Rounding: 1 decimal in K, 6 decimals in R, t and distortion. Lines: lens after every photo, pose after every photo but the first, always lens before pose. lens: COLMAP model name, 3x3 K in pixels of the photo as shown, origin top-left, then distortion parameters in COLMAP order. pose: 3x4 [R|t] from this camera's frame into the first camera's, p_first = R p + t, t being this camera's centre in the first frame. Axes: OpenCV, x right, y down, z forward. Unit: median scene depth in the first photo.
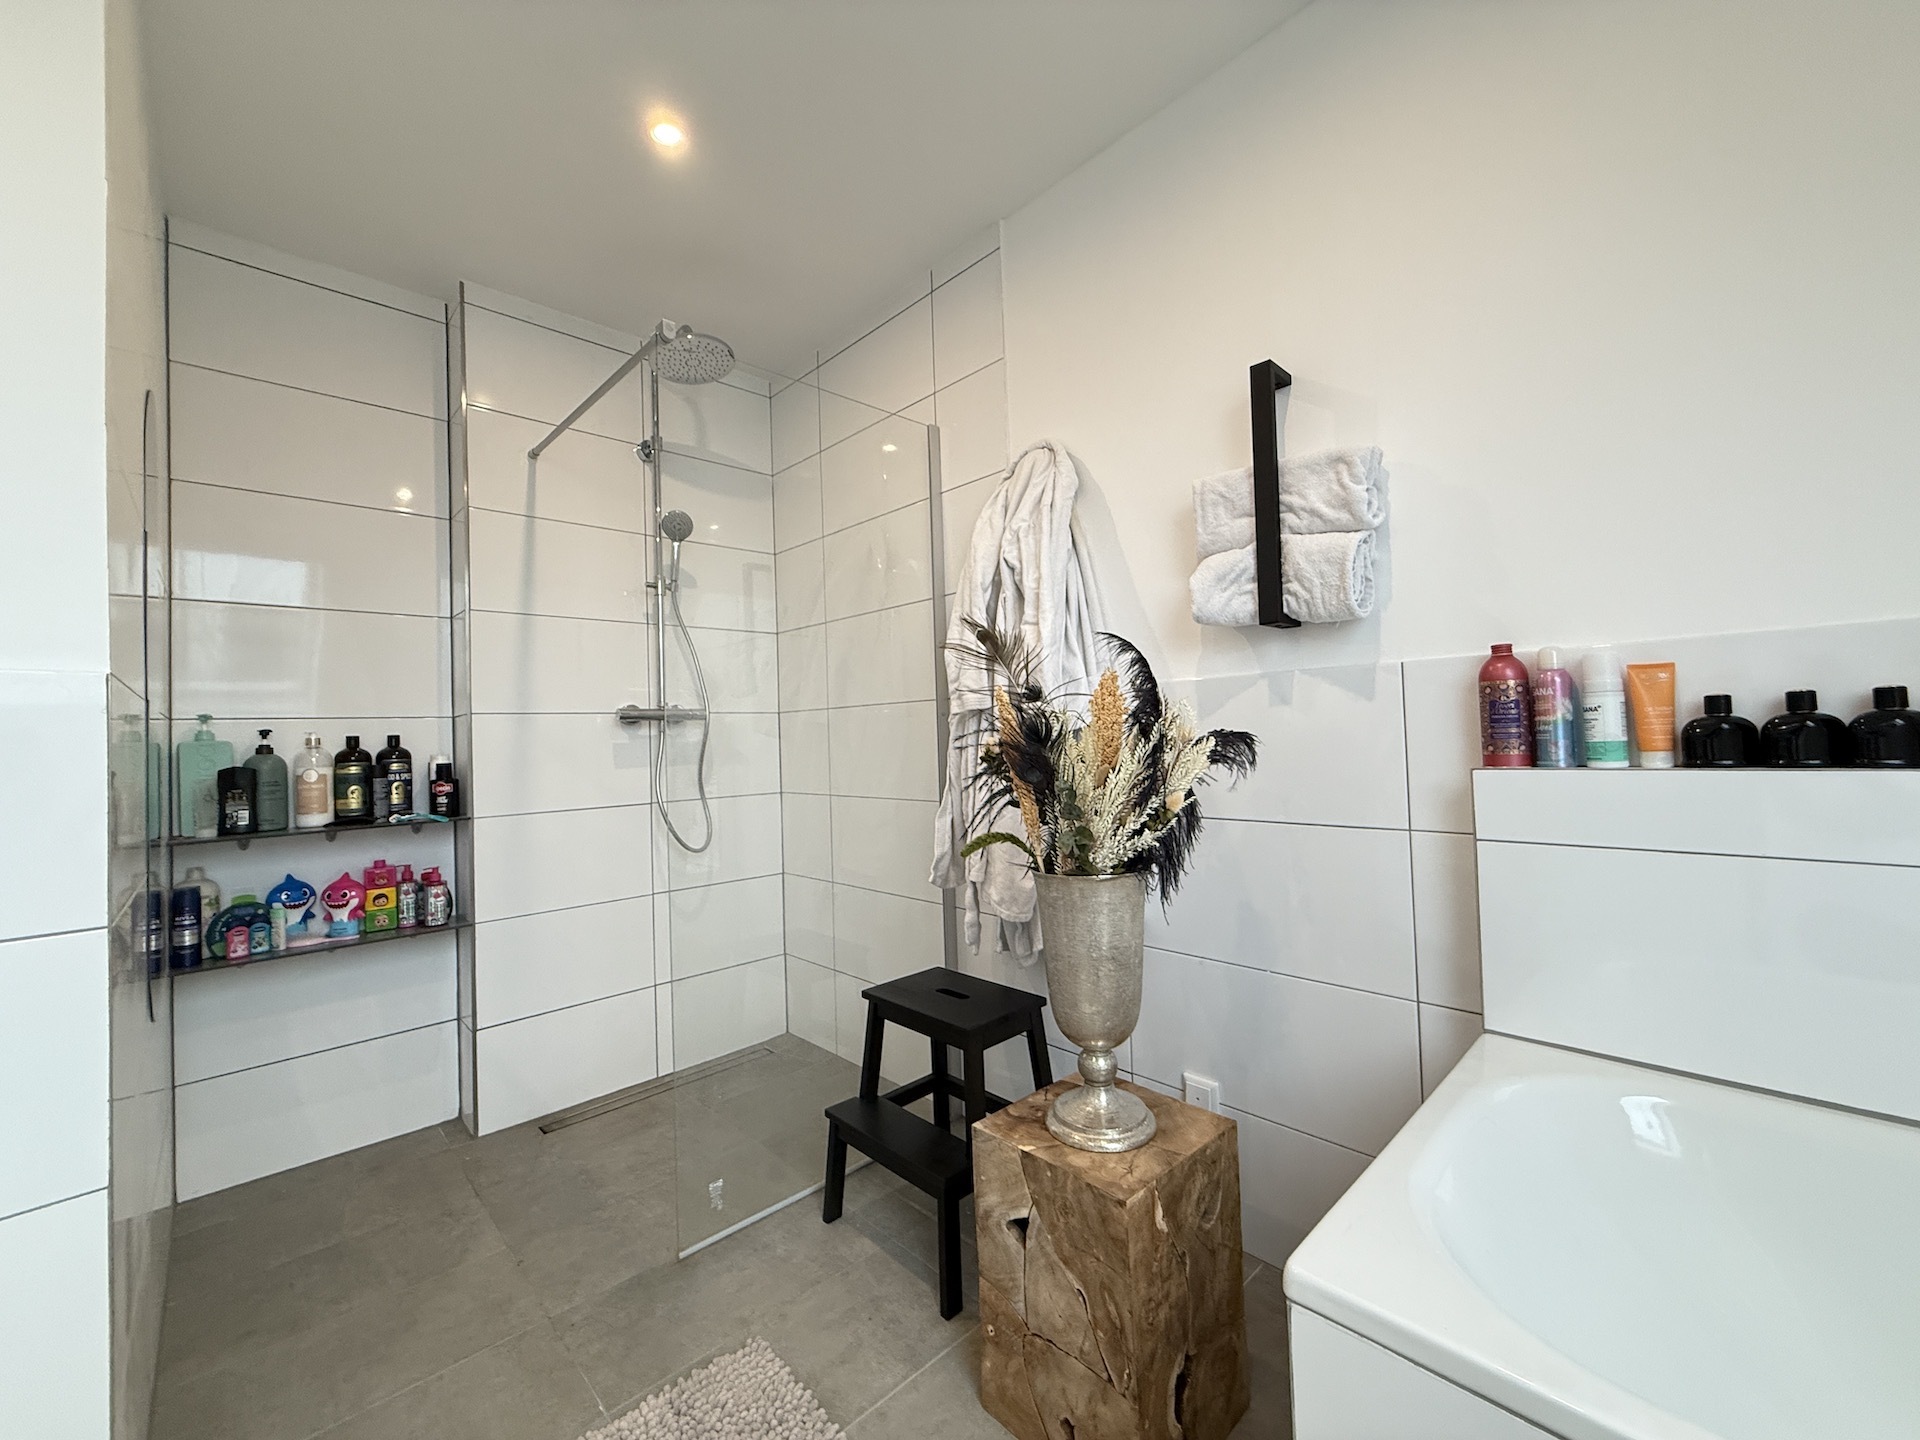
lens RADIAL K [[763.2, 0, 961.4], [0, 763.2, 721.6], [0, 0, 1]] dist [-0.002118, 0.000343]
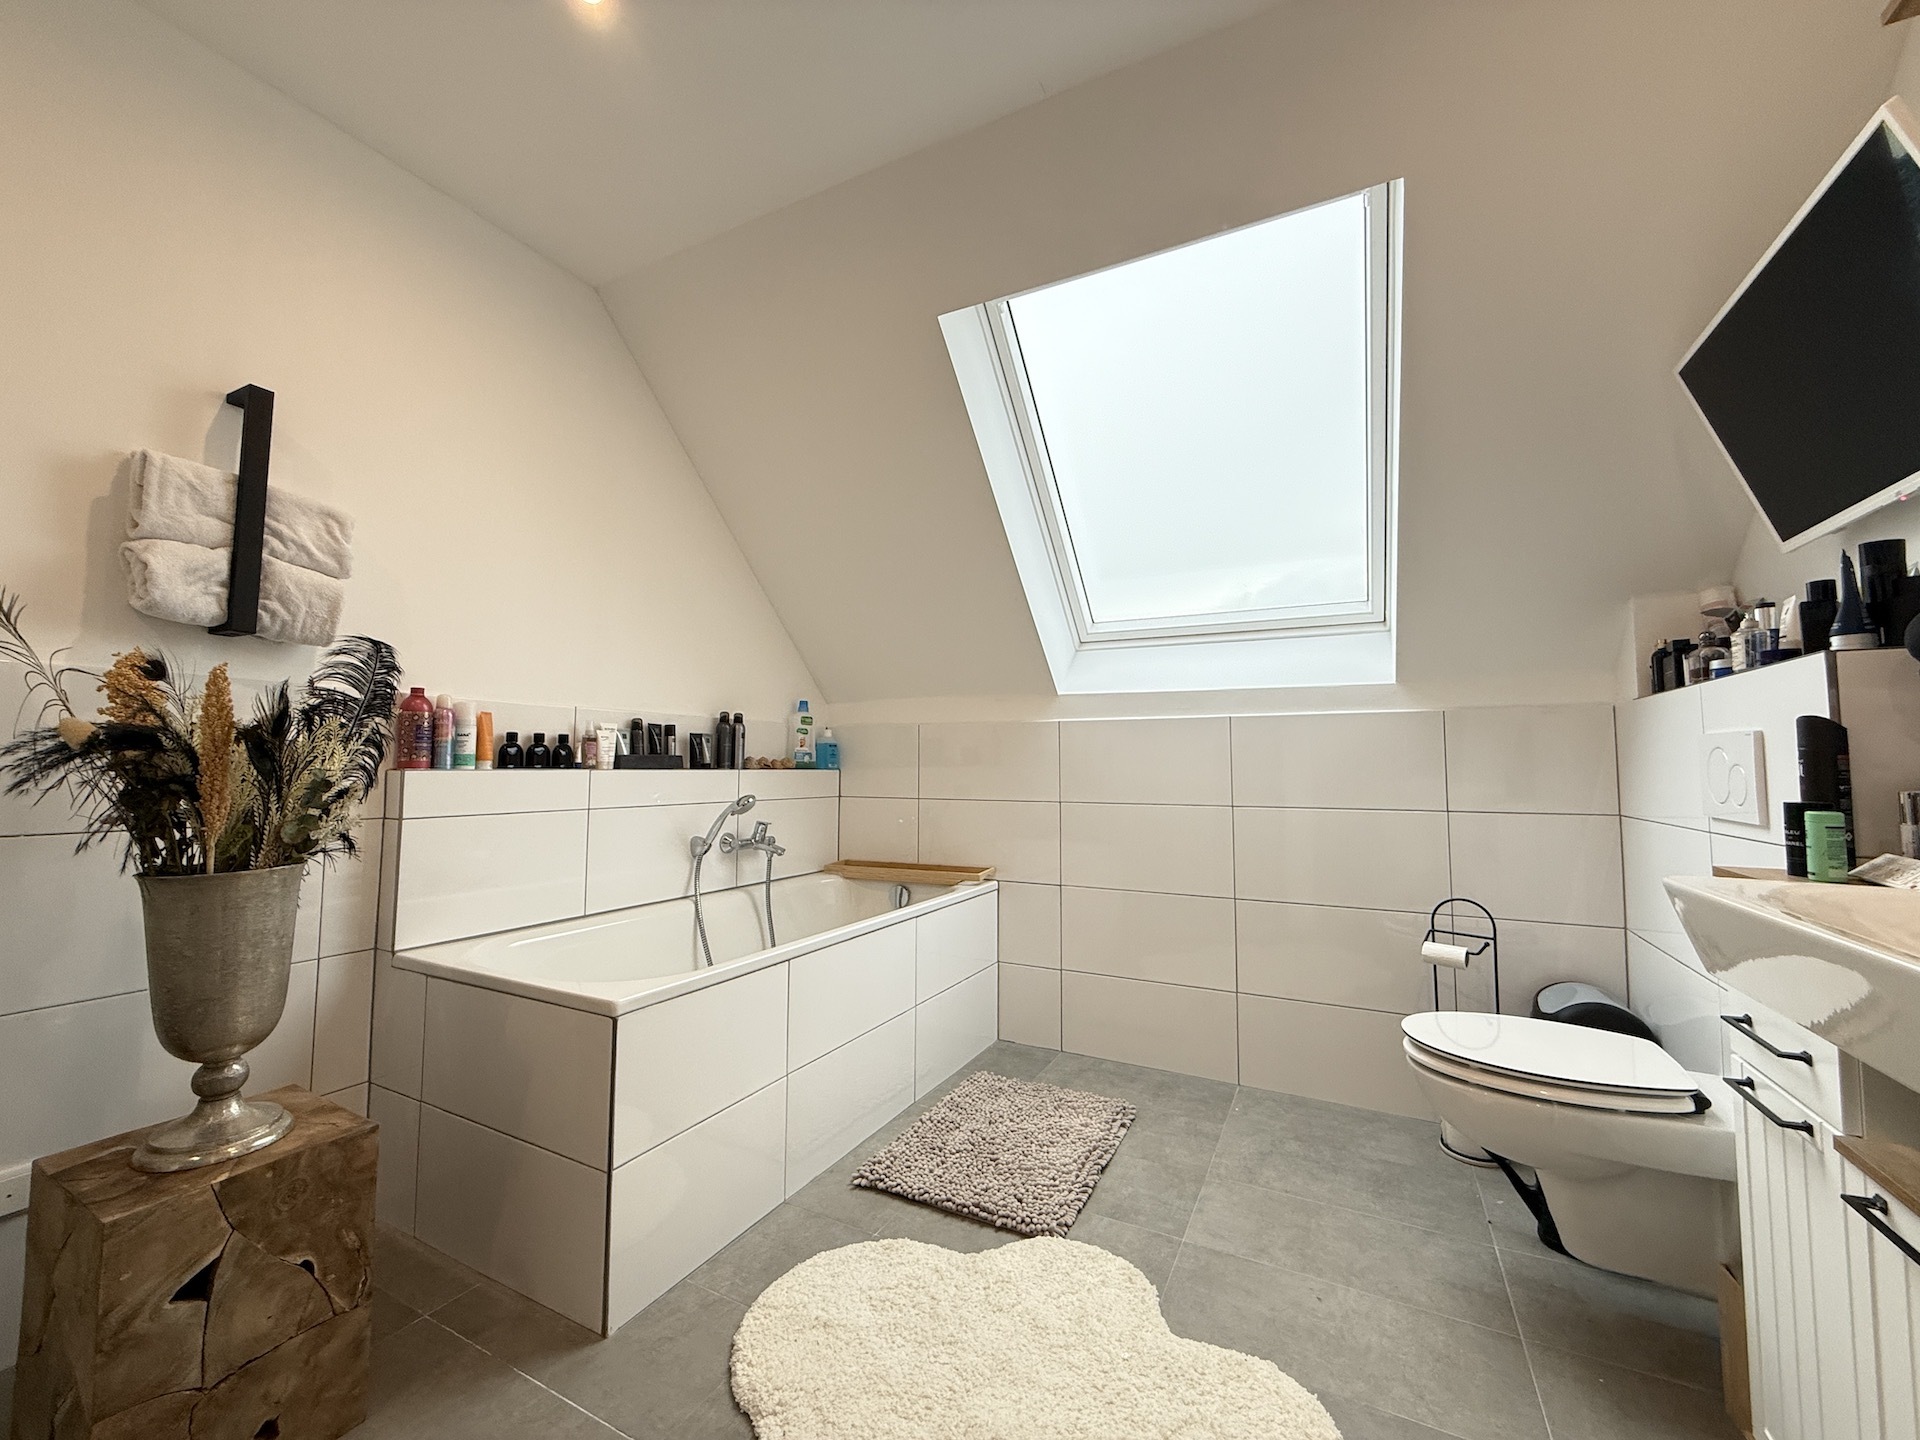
lens RADIAL K [[763.2, 0, 960.5], [0, 763.2, 717.6], [0, 0, 1]] dist [-0.002118, 0.000343]
pose [[-0.317741, 0.086436, 0.944230, -1.059650], [-0.021133, 0.994943, -0.098190, 0.083849], [-0.947942, -0.051153, -0.314308, 0.467502]]
